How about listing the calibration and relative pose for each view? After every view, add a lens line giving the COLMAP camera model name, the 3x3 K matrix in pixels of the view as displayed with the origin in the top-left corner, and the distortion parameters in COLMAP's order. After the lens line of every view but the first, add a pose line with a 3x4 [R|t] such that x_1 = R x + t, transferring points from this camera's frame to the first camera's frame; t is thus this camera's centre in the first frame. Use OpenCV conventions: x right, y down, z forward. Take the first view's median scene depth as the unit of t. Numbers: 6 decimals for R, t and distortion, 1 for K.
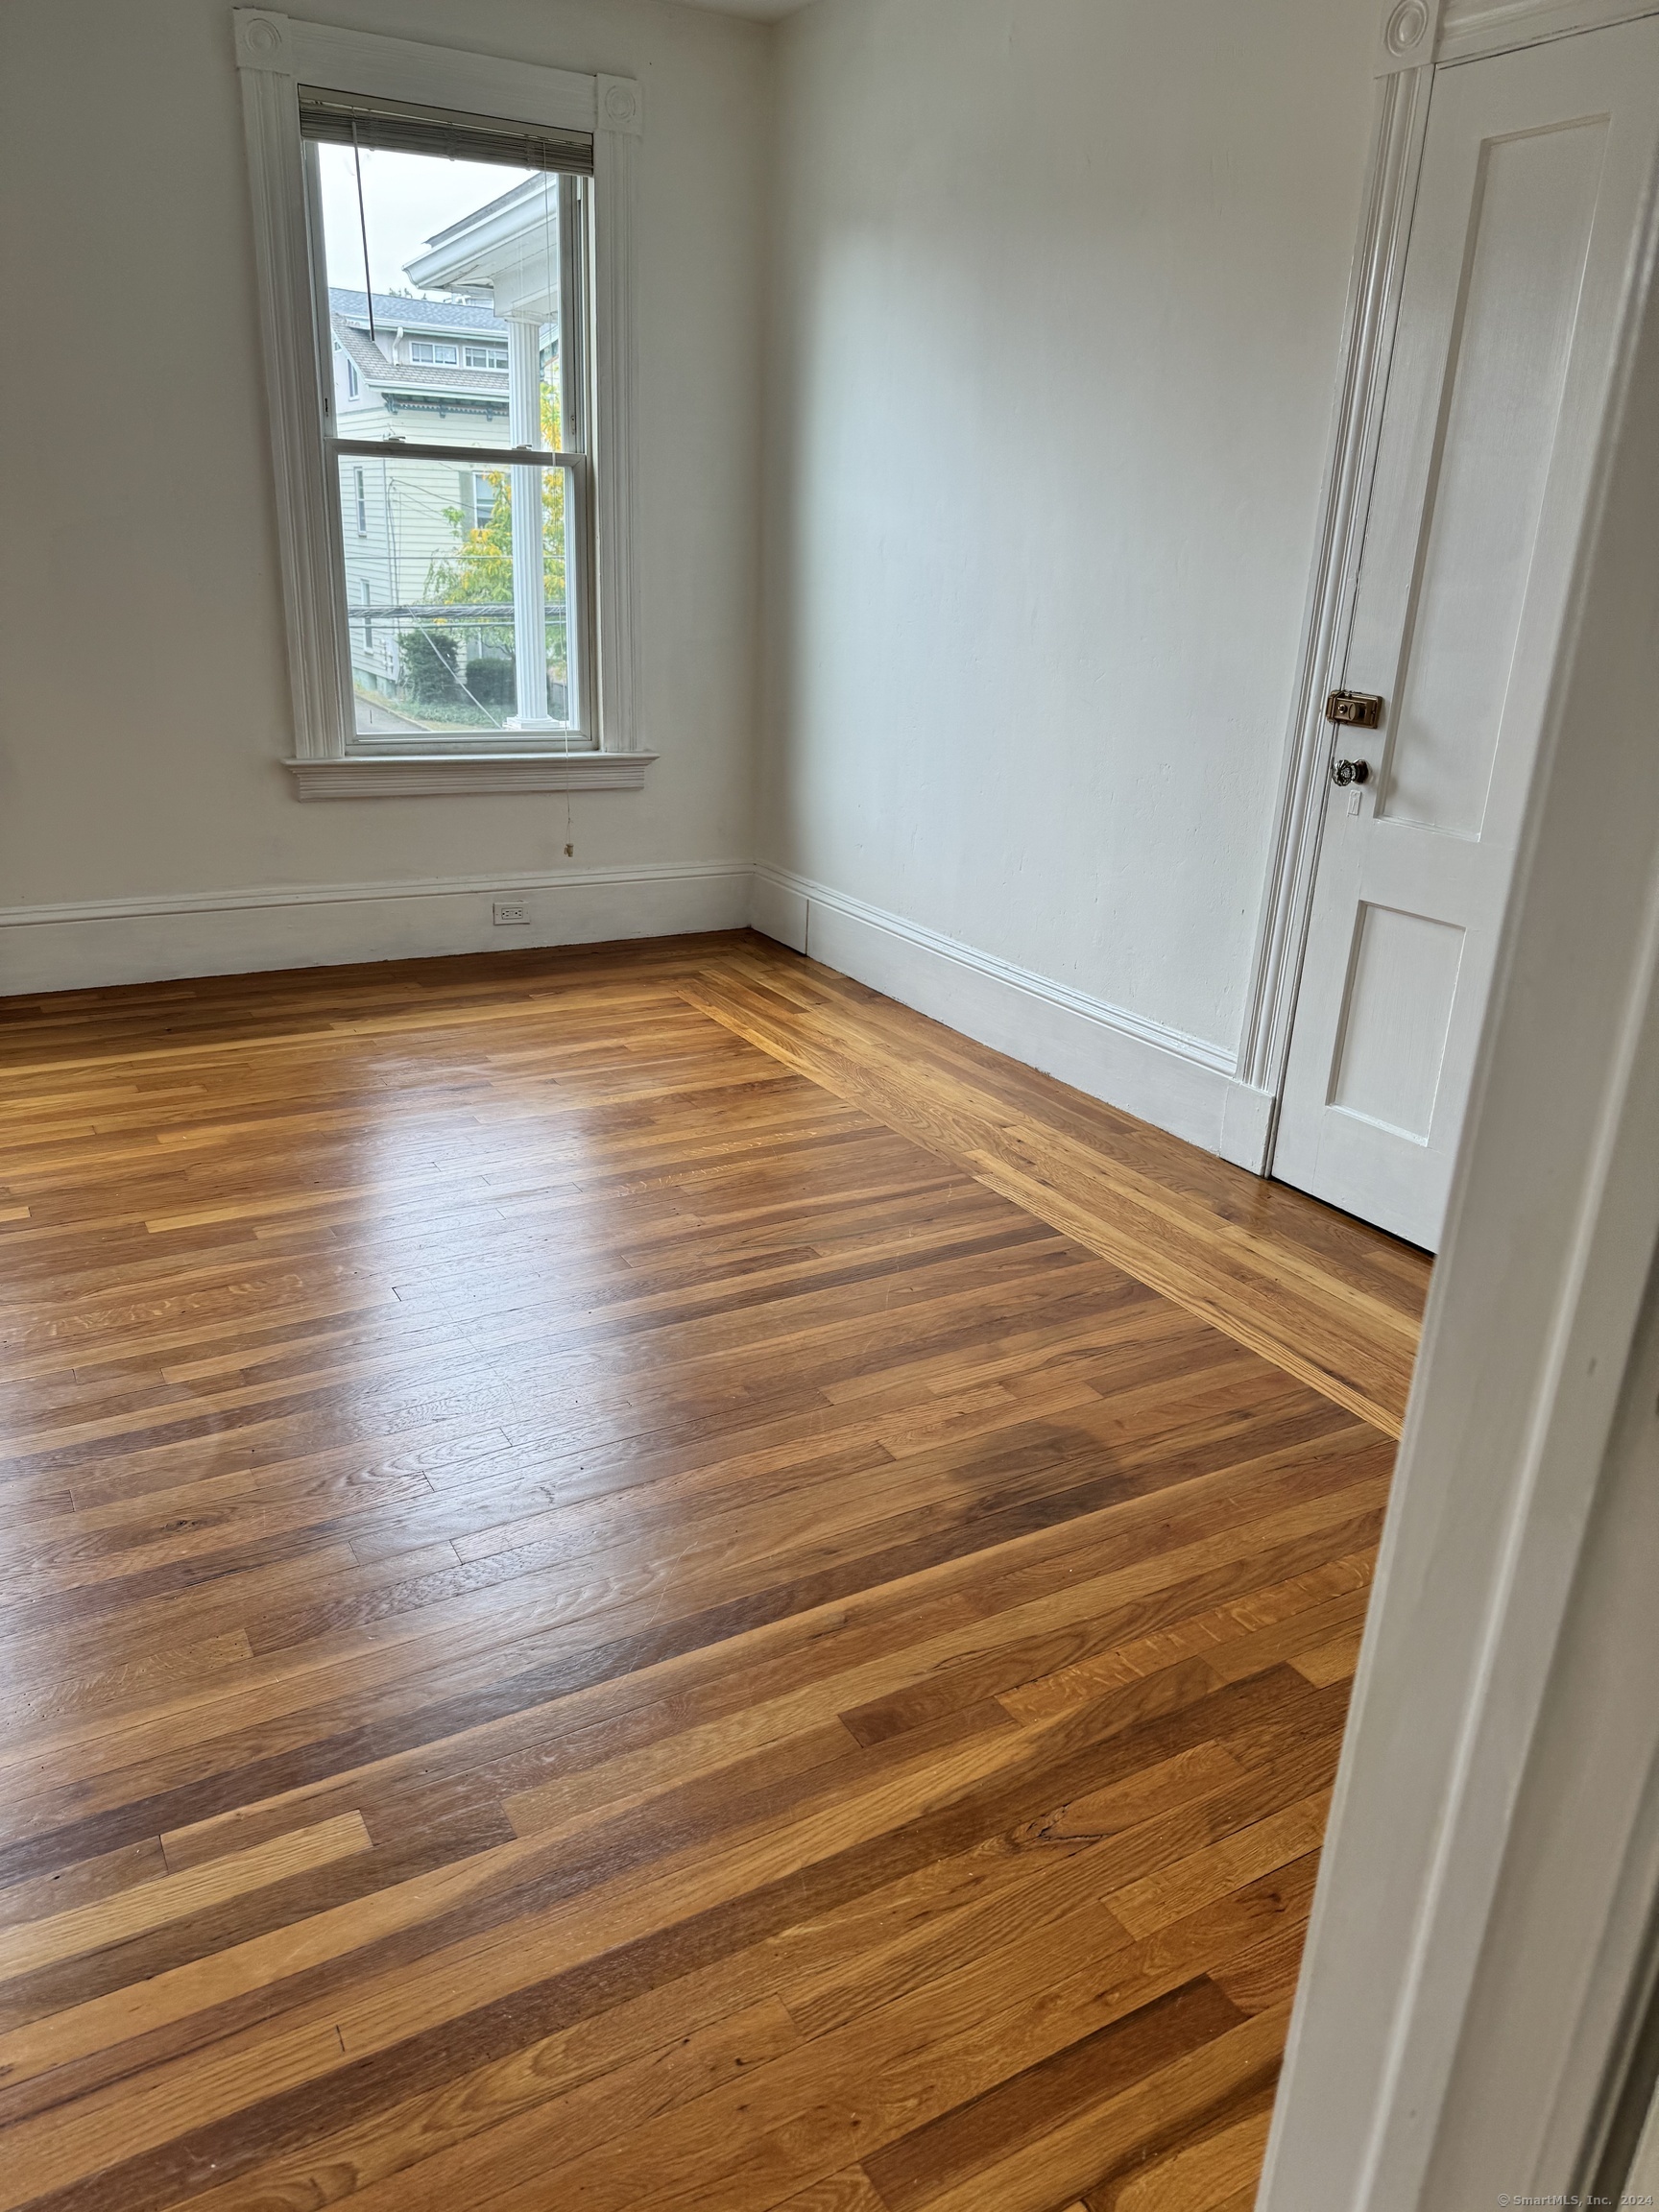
lens RADIAL K [[1520.8, 0, 838.3], [0, 1520.8, 1108.2], [0, 0, 1]] dist [0.023895, -0.031309]
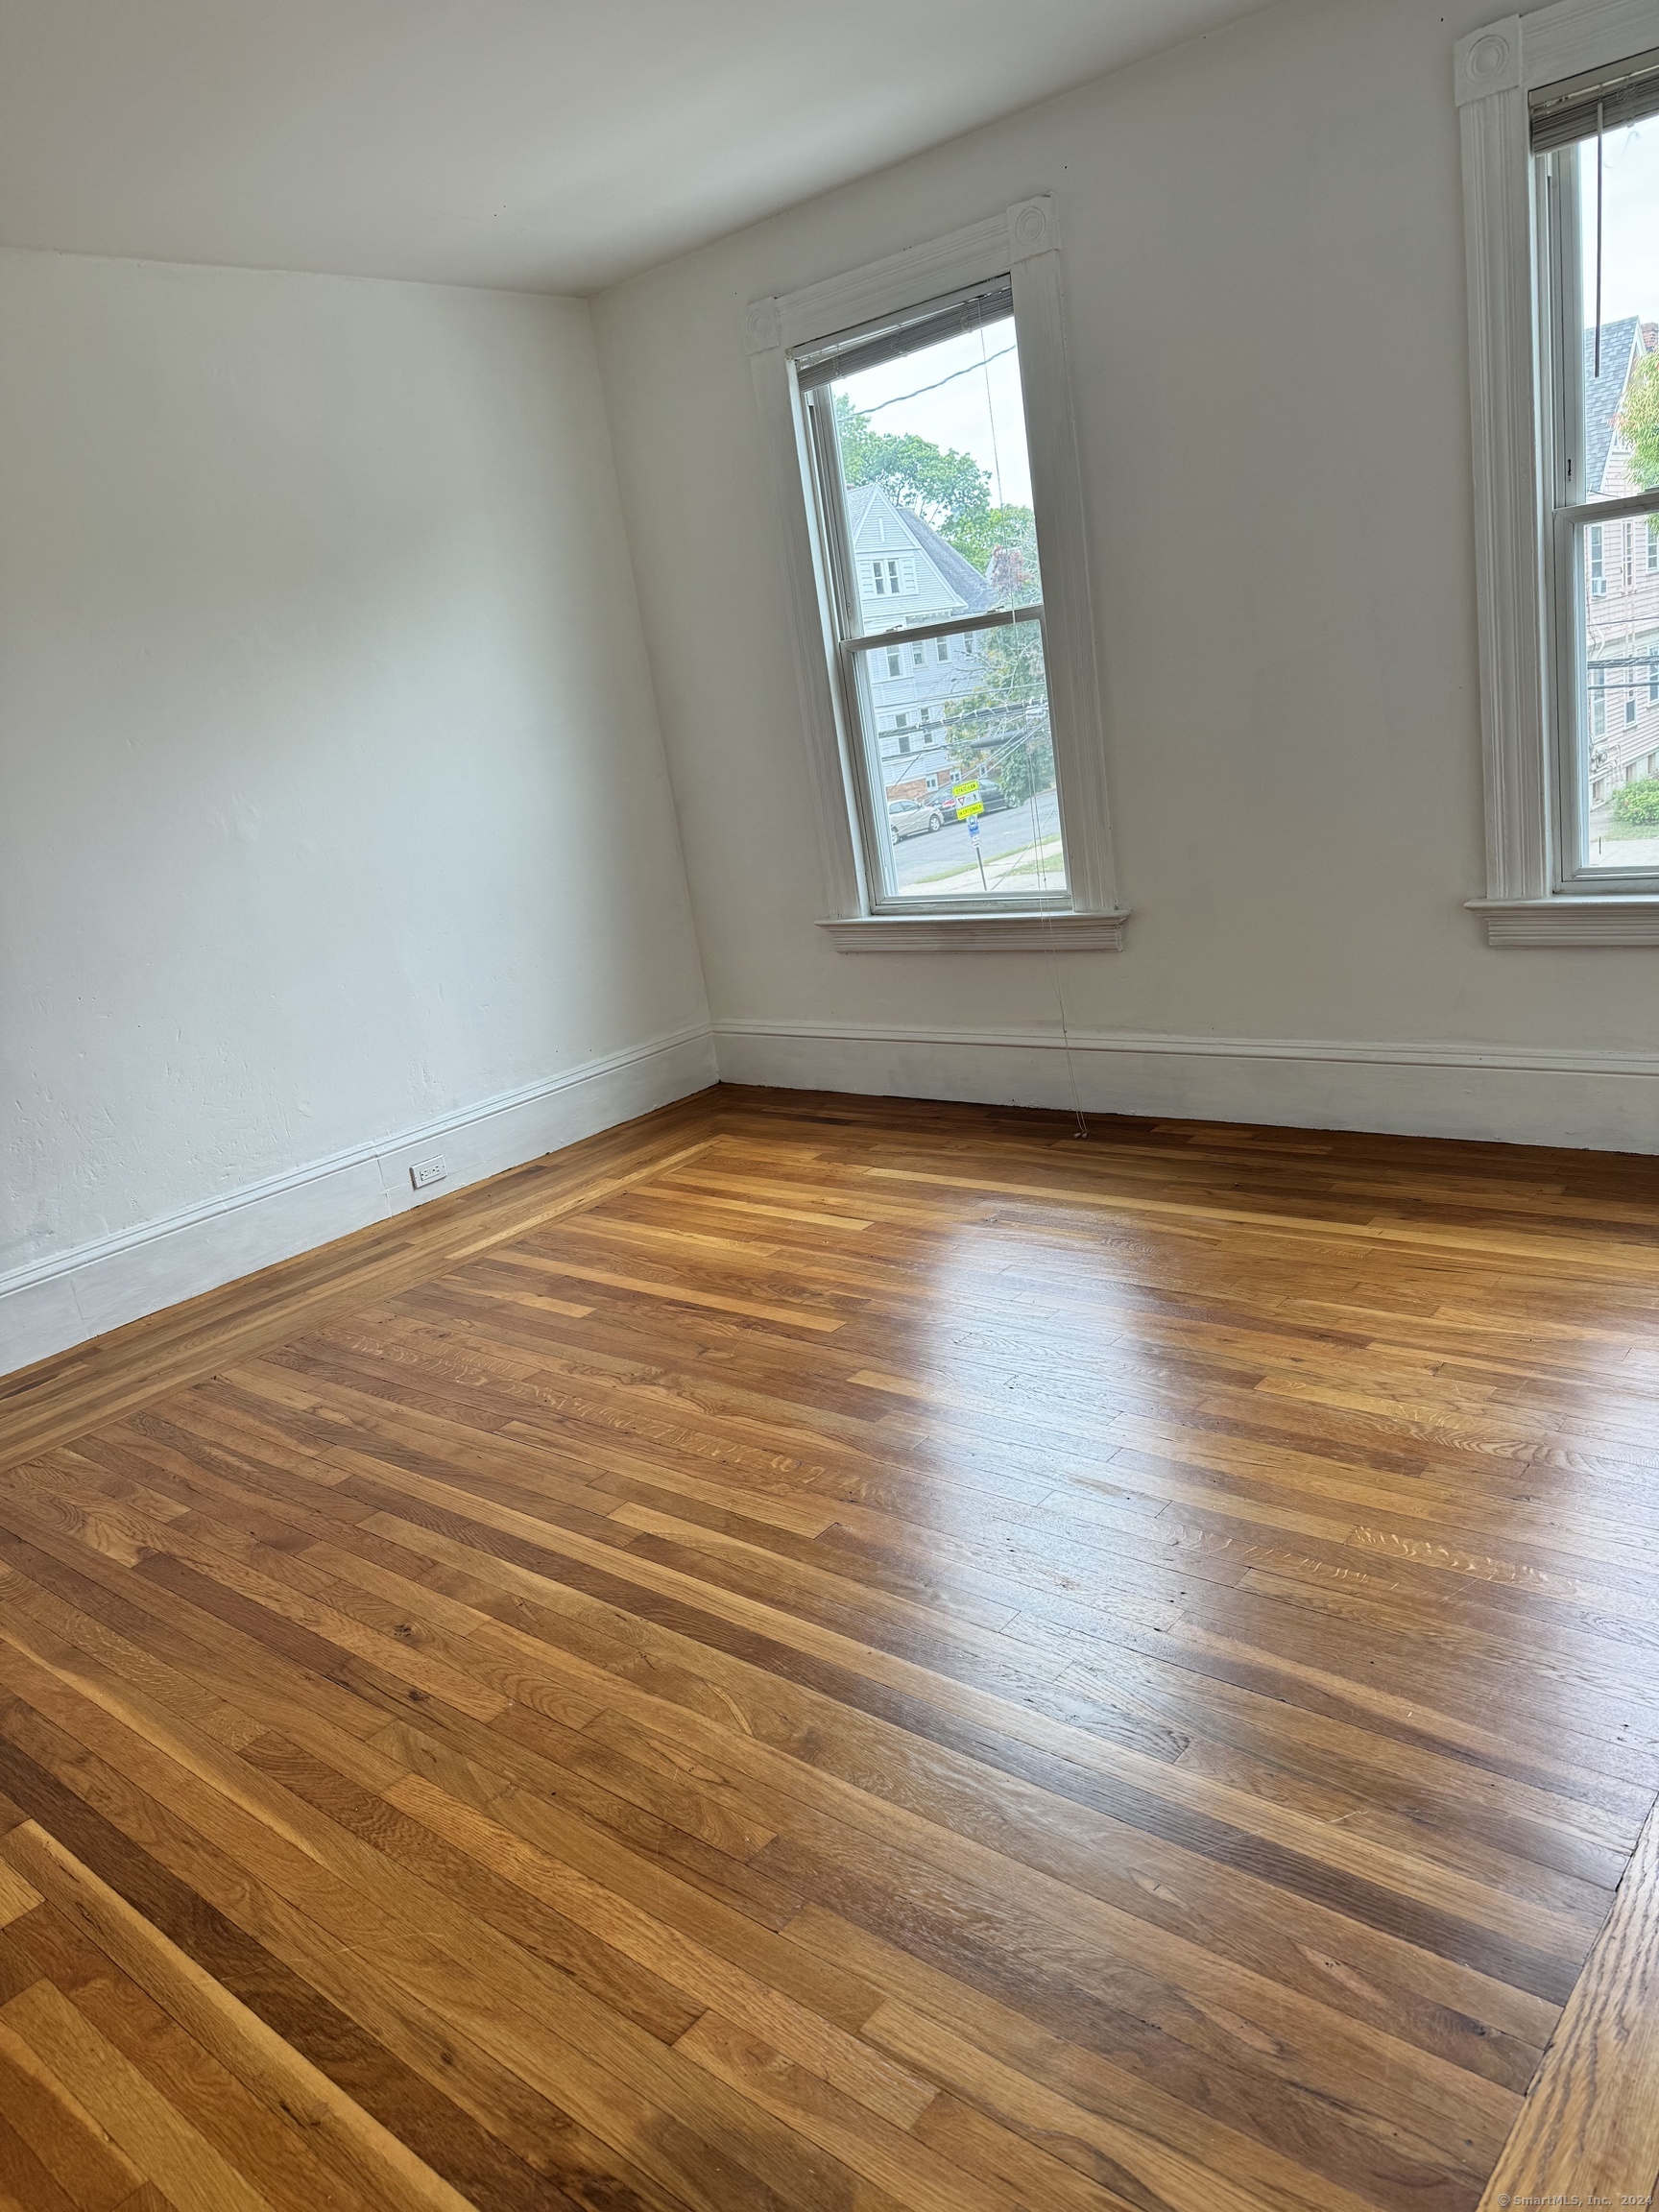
lens RADIAL K [[1520.8, 0, 838.3], [0, 1520.8, 1108.2], [0, 0, 1]] dist [0.023895, -0.031309]
pose [[0.317220, 0.162649, -0.934300, 0.356084], [-0.179653, 0.977650, 0.109198, -0.153920], [0.931180, 0.133210, 0.339350, 0.426746]]
